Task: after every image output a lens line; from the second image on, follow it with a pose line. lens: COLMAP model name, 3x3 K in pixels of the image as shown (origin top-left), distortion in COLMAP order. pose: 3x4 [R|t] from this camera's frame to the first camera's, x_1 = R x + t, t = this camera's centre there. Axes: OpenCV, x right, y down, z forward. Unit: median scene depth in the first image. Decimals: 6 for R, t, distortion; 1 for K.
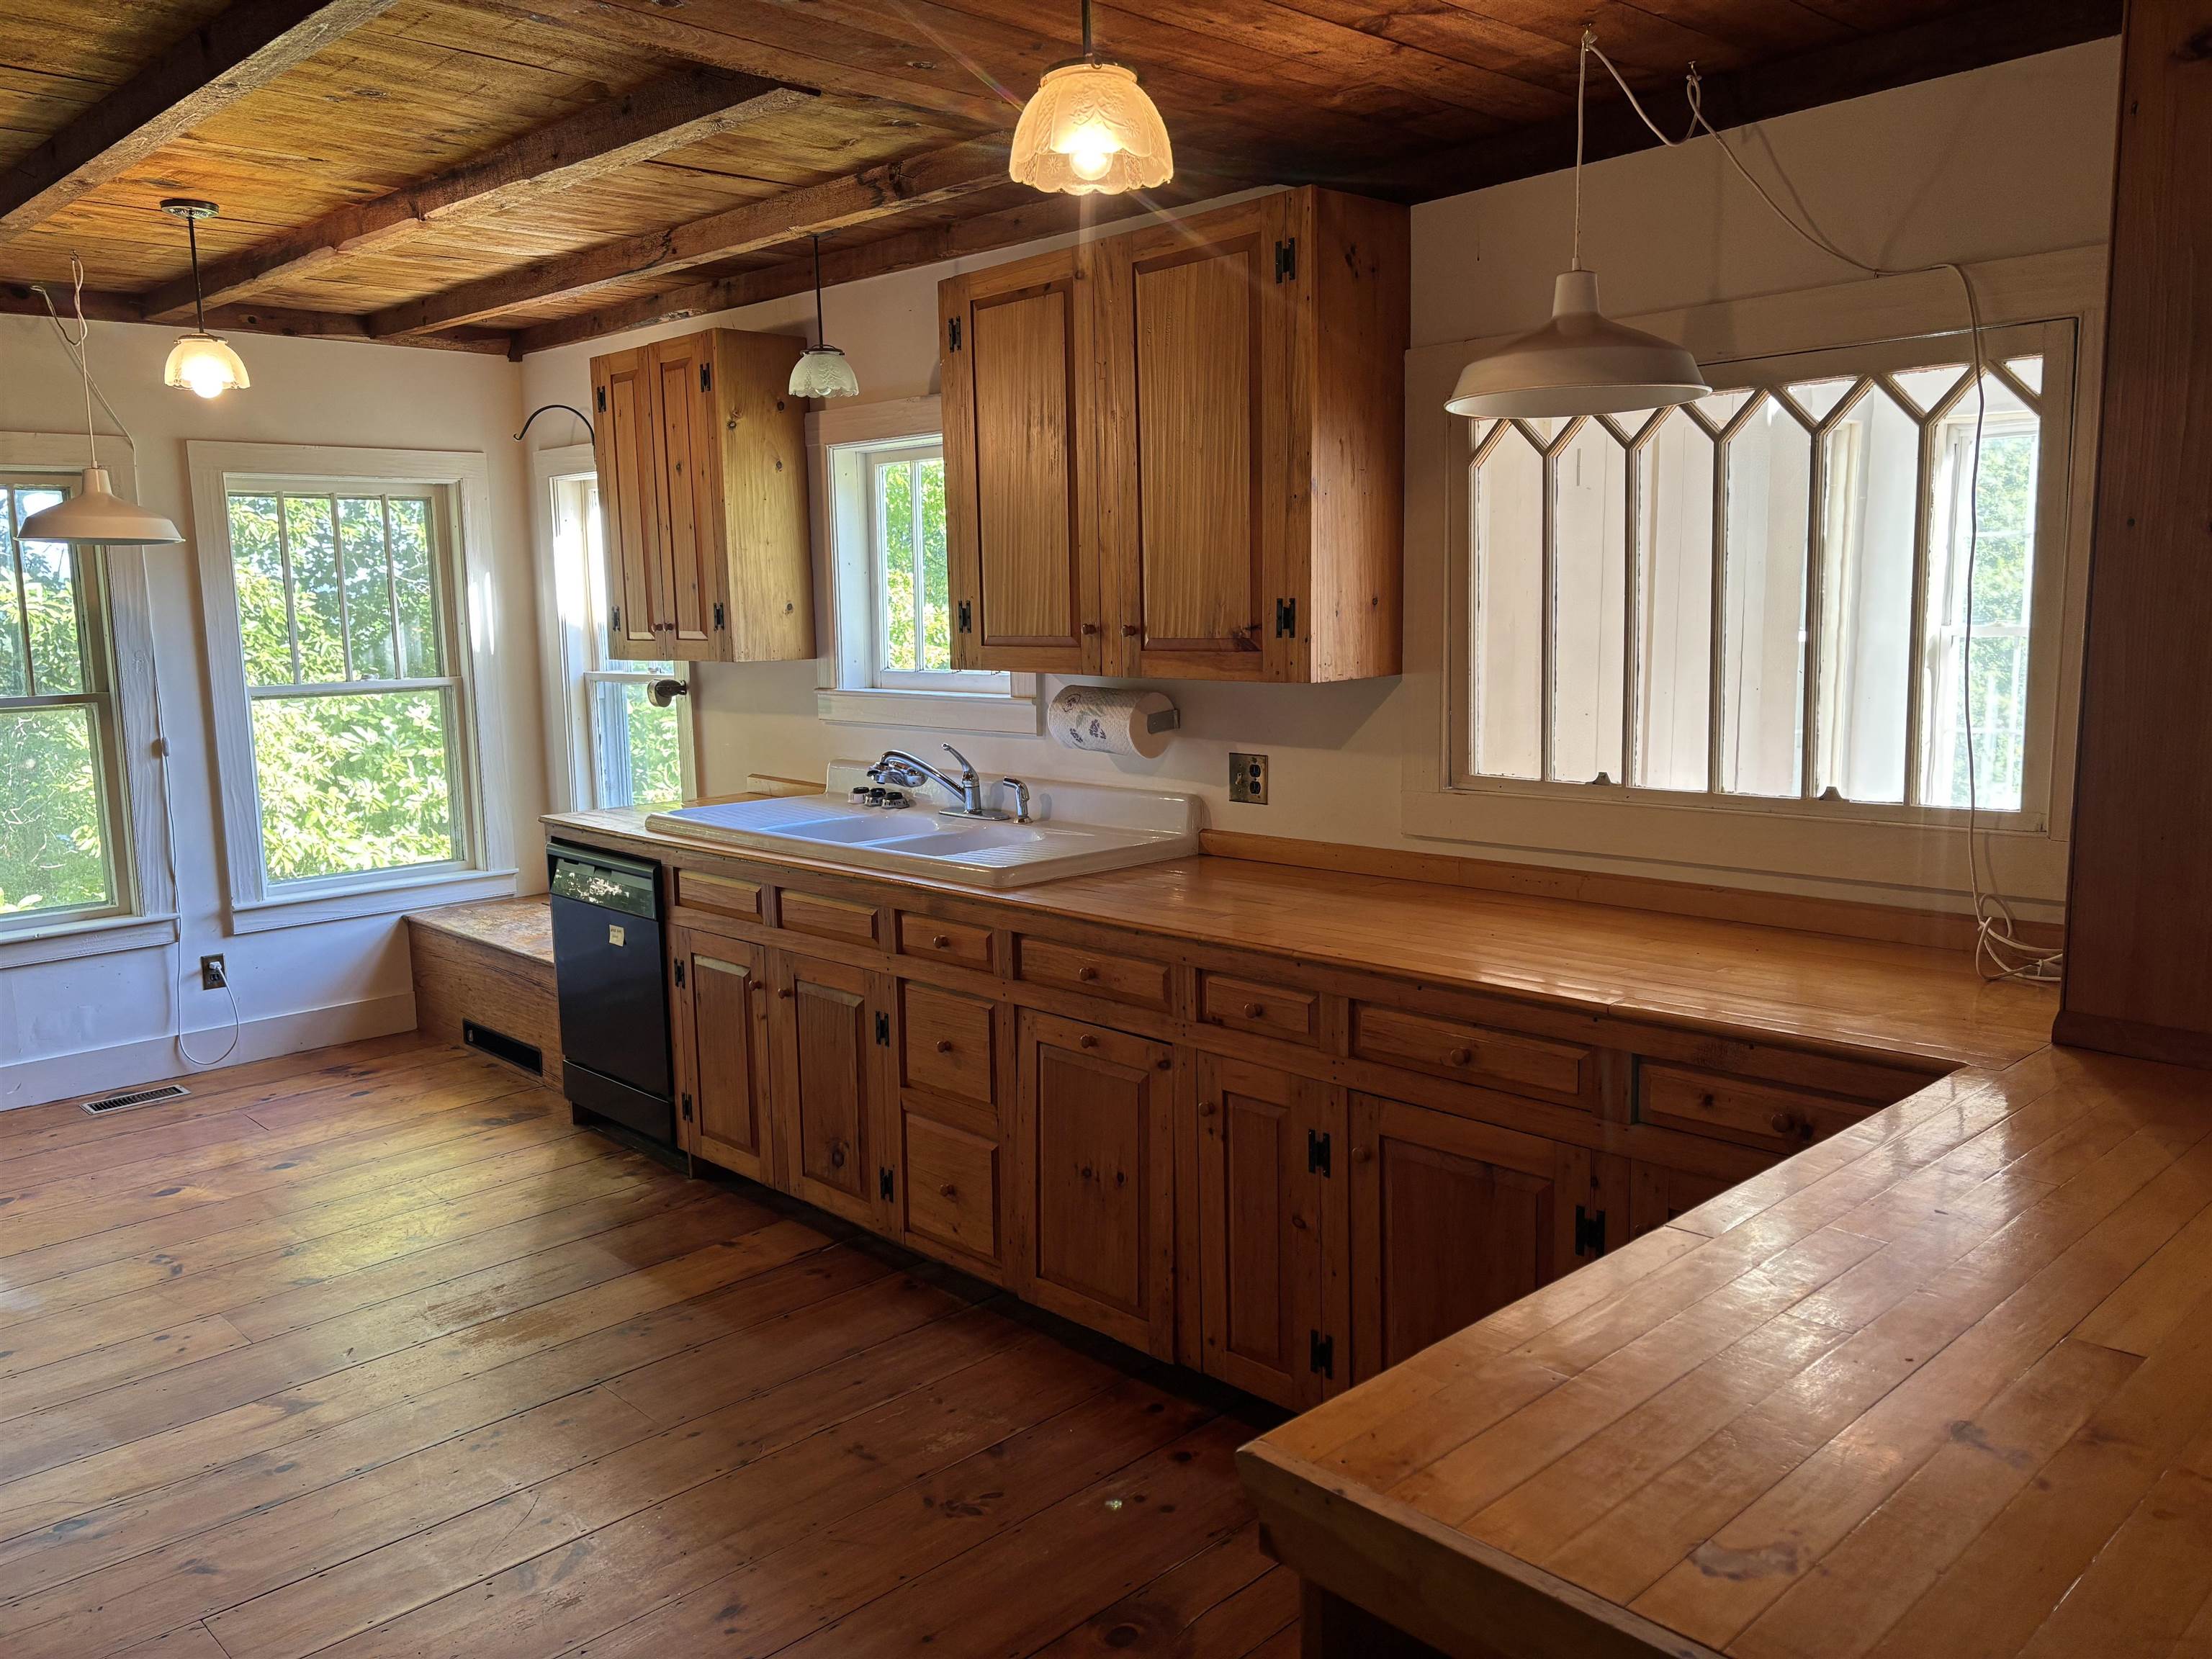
lens RADIAL K [[1676.5, 0, 1096.4], [0, 1676.5, 808.5], [0, 0, 1]] dist [0.089565, -0.016679]
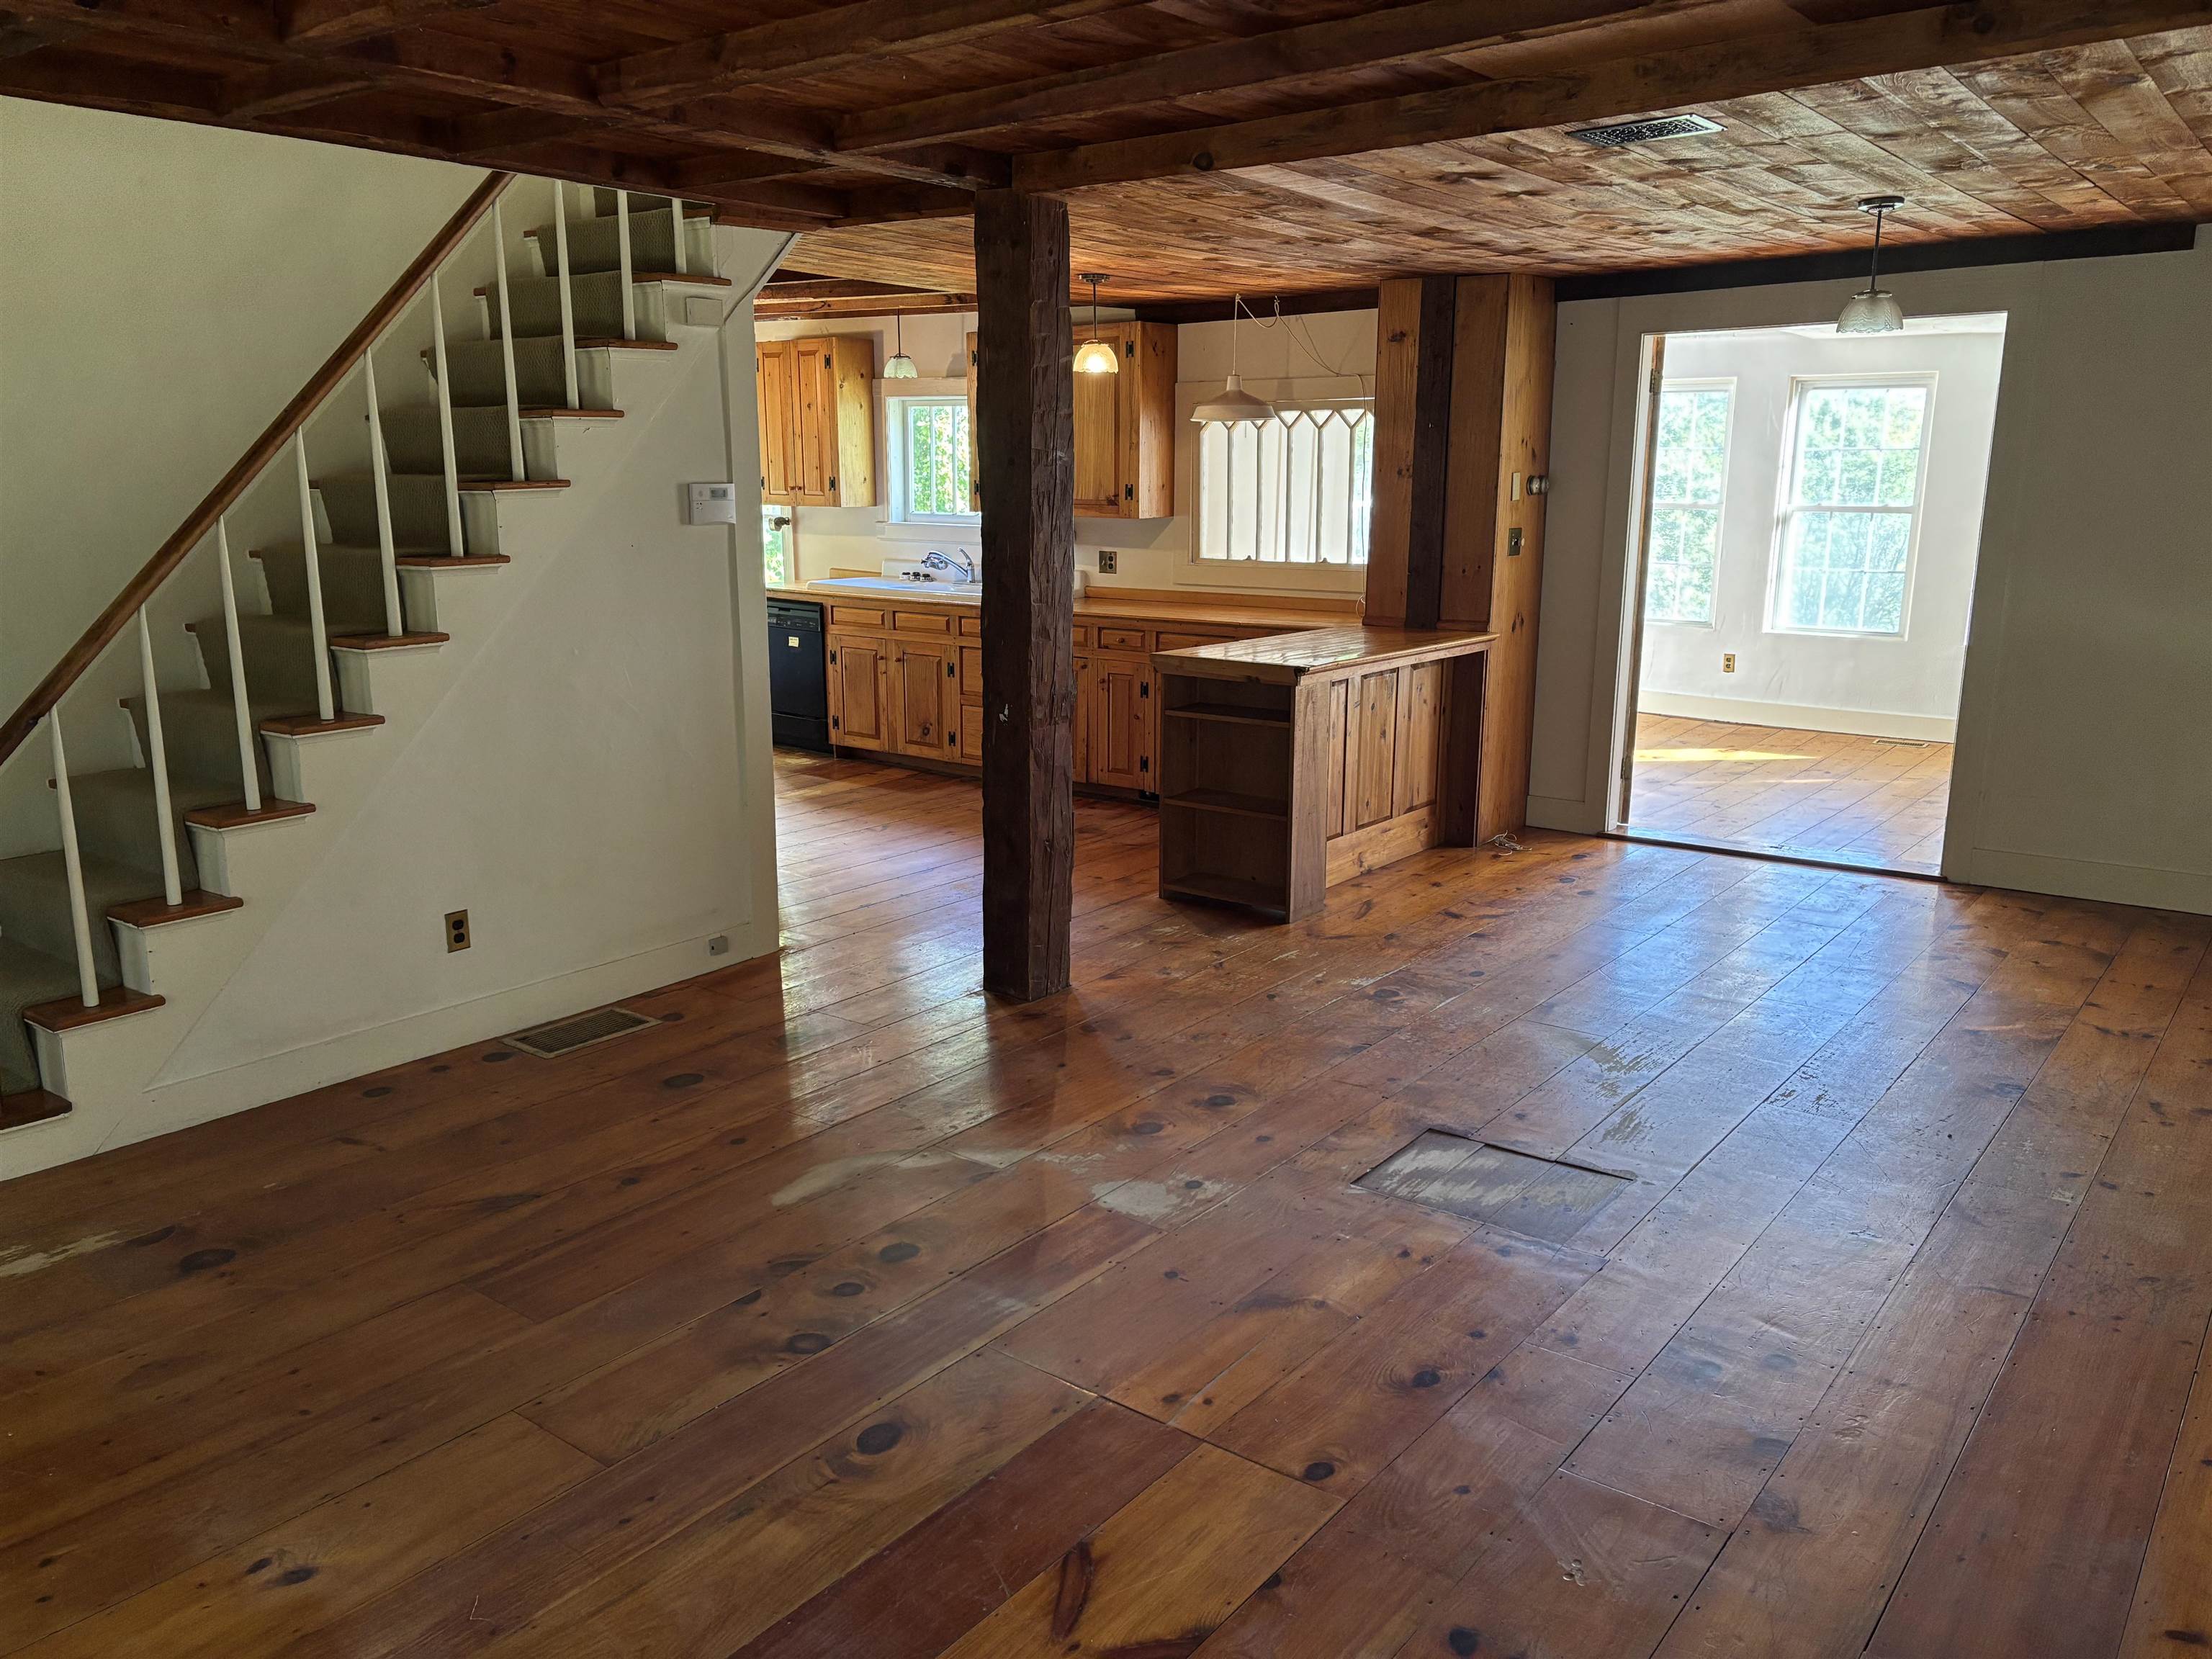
lens RADIAL K [[1676.5, 0, 1108.0], [0, 1676.5, 842.1], [0, 0, 1]] dist [0.089565, -0.016679]
pose [[0.987954, -0.014129, 0.154101, -0.274892], [-0.001509, 0.994896, 0.100894, 0.134193], [-0.154740, -0.099911, 0.982890, -1.333747]]
